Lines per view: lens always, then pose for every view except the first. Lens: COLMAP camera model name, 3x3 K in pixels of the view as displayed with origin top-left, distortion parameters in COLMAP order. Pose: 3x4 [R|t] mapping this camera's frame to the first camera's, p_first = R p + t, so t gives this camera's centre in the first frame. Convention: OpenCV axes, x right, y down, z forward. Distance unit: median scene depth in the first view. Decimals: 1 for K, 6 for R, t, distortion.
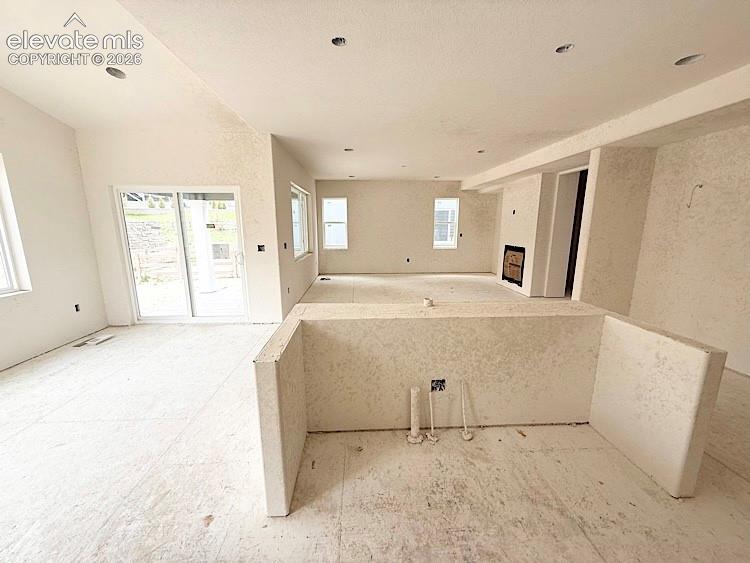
lens RADIAL K [[297.3, 0, 370.8], [0, 297.3, 280.8], [0, 0, 1]] dist [-0.000645, -0.000259]
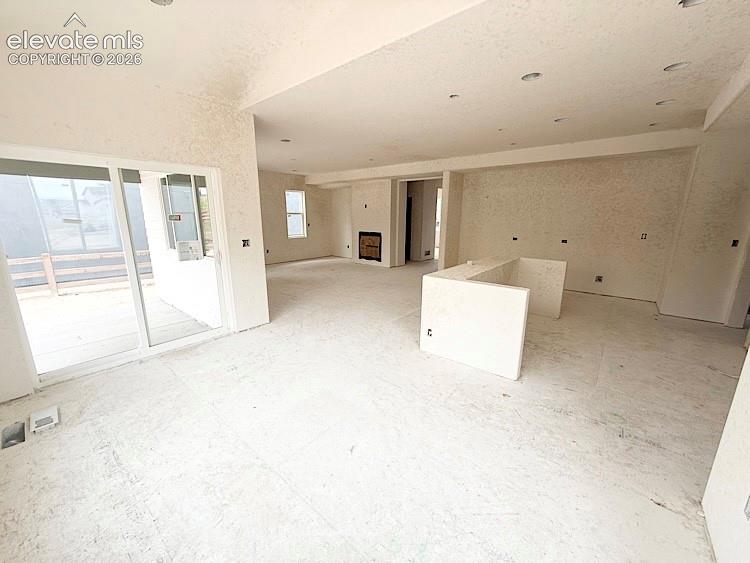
lens RADIAL K [[297.3, 0, 374.1], [0, 297.3, 281.0], [0, 0, 1]] dist [-0.000645, -0.000259]
pose [[0.678378, -0.156633, 0.717823, -0.533194], [0.133427, 0.987029, 0.089280, -0.019033], [-0.722496, 0.035212, 0.690478, 0.089037]]
